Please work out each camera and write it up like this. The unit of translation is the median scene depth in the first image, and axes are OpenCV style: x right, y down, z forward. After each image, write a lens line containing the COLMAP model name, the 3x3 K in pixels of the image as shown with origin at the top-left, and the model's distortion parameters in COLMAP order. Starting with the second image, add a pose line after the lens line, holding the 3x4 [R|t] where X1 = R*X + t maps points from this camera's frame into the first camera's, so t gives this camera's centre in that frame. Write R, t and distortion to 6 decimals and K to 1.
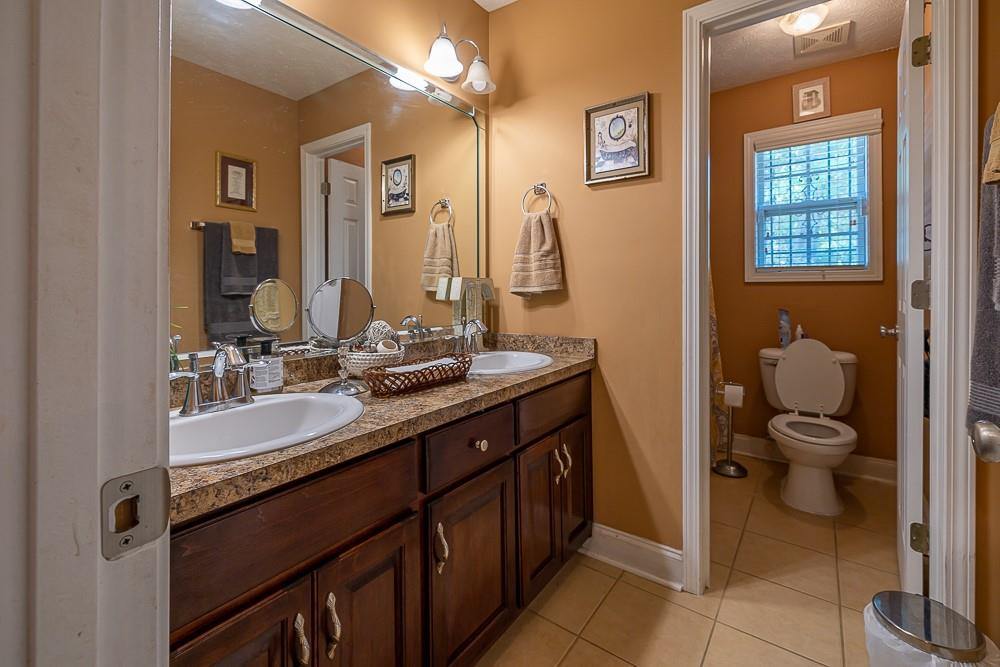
lens RADIAL K [[444.7, 0, 486.9], [0, 444.7, 291.6], [0, 0, 1]] dist [-0.000122, -0.000118]
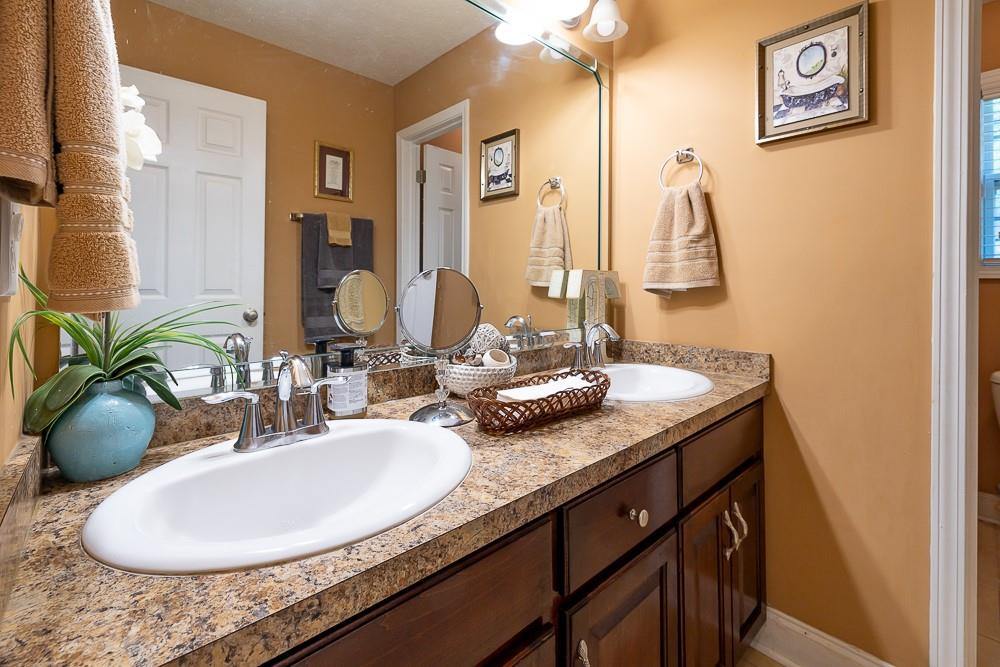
lens RADIAL K [[444.7, 0, 486.9], [0, 444.7, 291.6], [0, 0, 1]] dist [-0.000122, -0.000118]
pose [[0.980321, 0.012647, -0.197006, -0.065936], [-0.010481, 0.999873, 0.012035, -0.000489], [0.197133, -0.009733, 0.980328, 0.180190]]
